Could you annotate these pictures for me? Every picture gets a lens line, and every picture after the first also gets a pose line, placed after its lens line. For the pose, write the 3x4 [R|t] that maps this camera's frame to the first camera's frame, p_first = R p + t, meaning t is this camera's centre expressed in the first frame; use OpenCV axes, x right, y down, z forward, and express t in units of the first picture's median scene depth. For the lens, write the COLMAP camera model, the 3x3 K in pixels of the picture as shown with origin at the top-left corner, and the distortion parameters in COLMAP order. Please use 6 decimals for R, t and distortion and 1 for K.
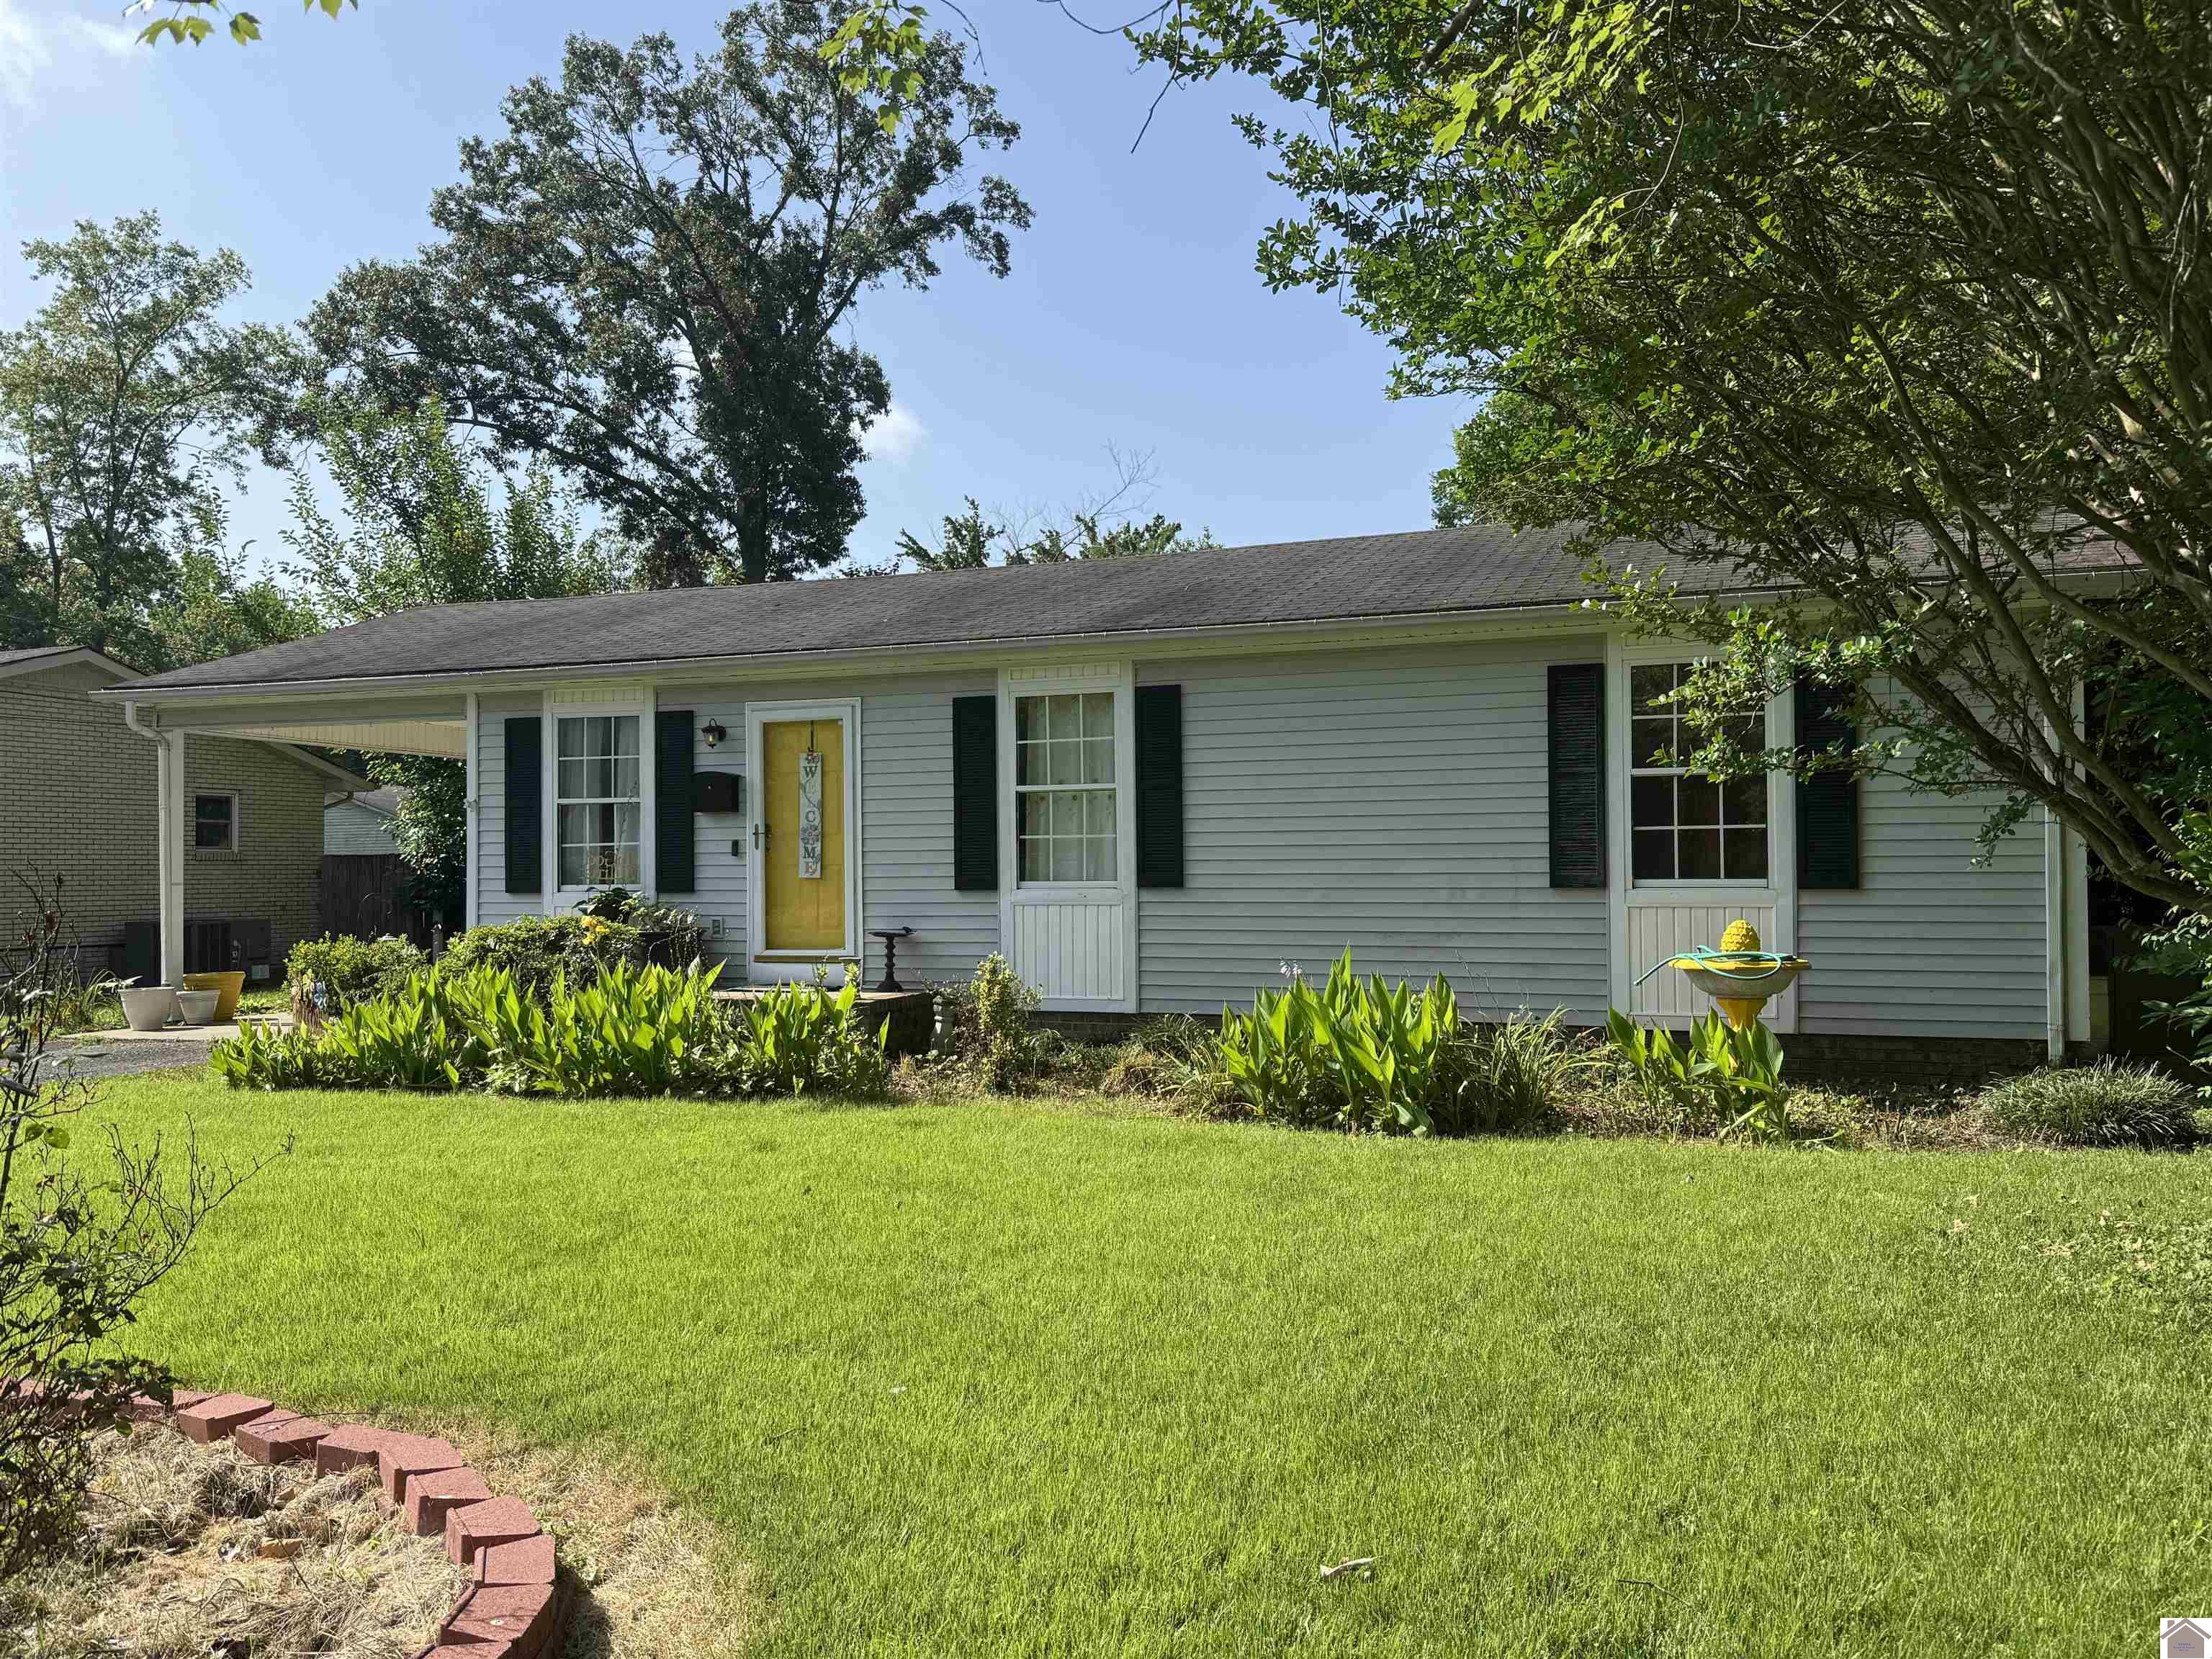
lens RADIAL K [[1750.0, 0, 1101.9], [0, 1750.0, 835.2], [0, 0, 1]] dist [0.104215, -0.160321]
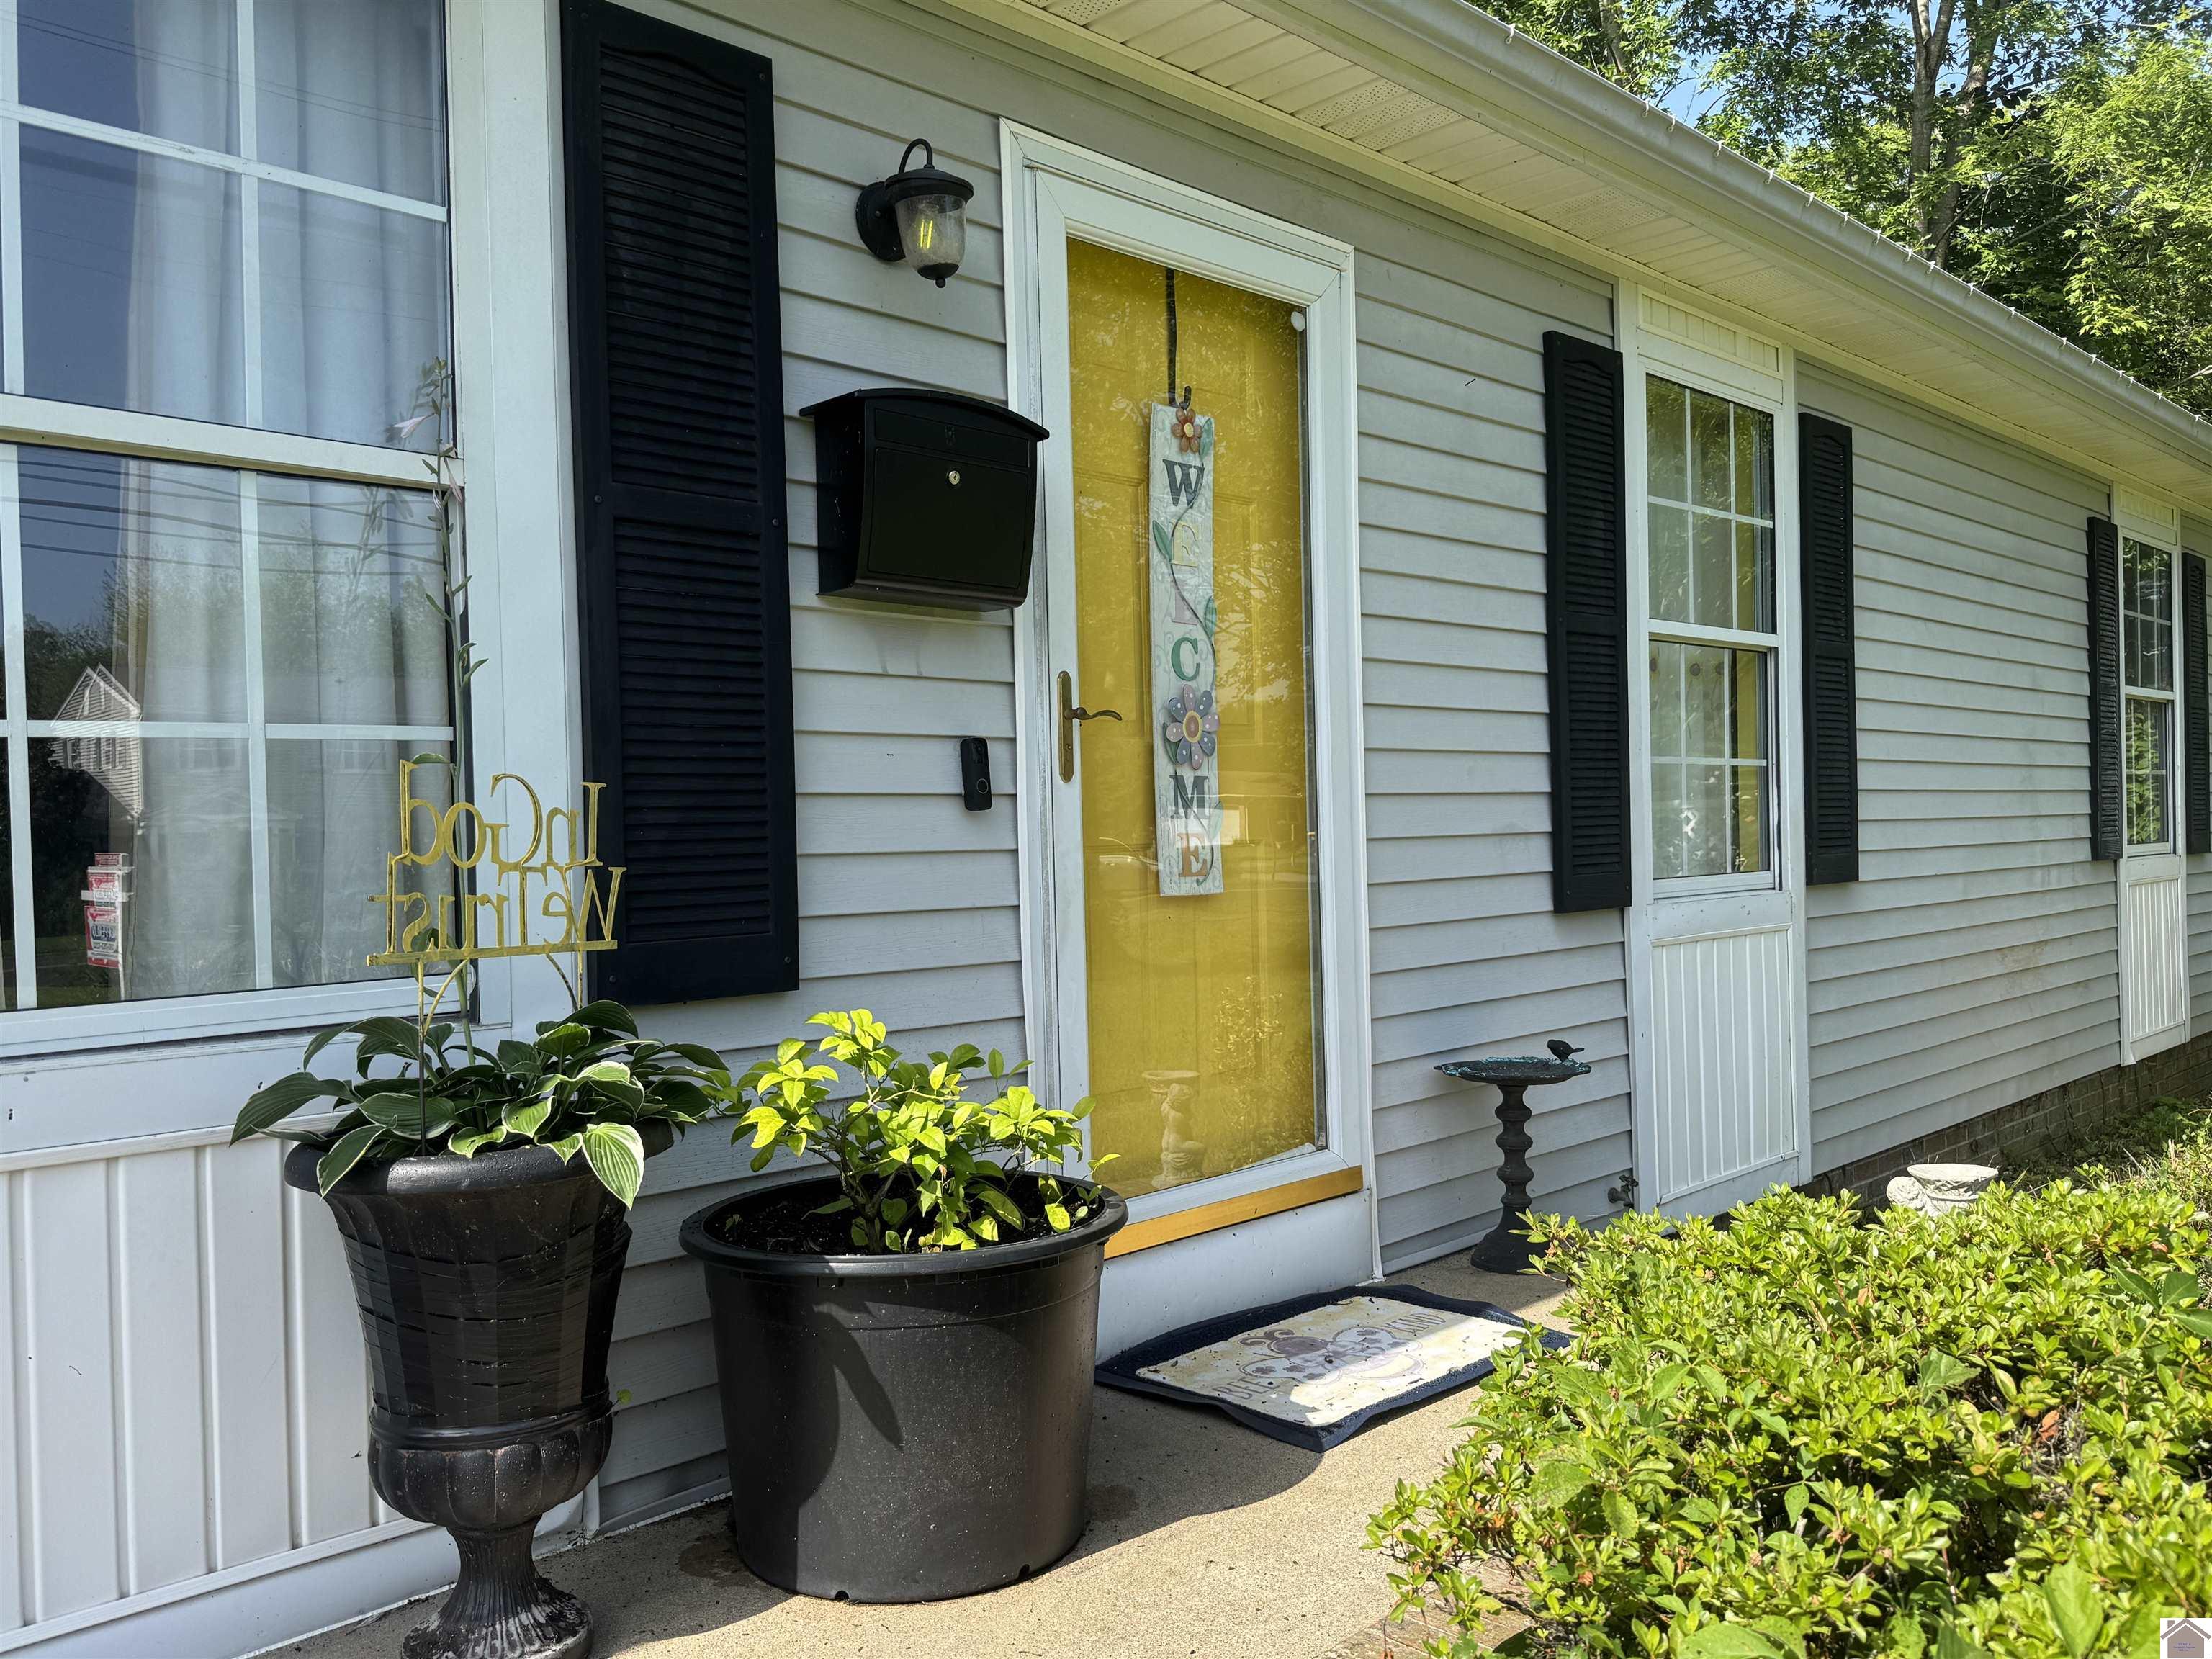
lens RADIAL K [[1750.0, 0, 1101.9], [0, 1750.0, 835.2], [0, 0, 1]] dist [0.104215, -0.160321]
pose [[0.395683, -0.006259, 0.918366, -0.414735], [0.000420, 0.999978, 0.006634, 0.013950], [-0.918387, -0.002240, 0.395677, 0.923267]]
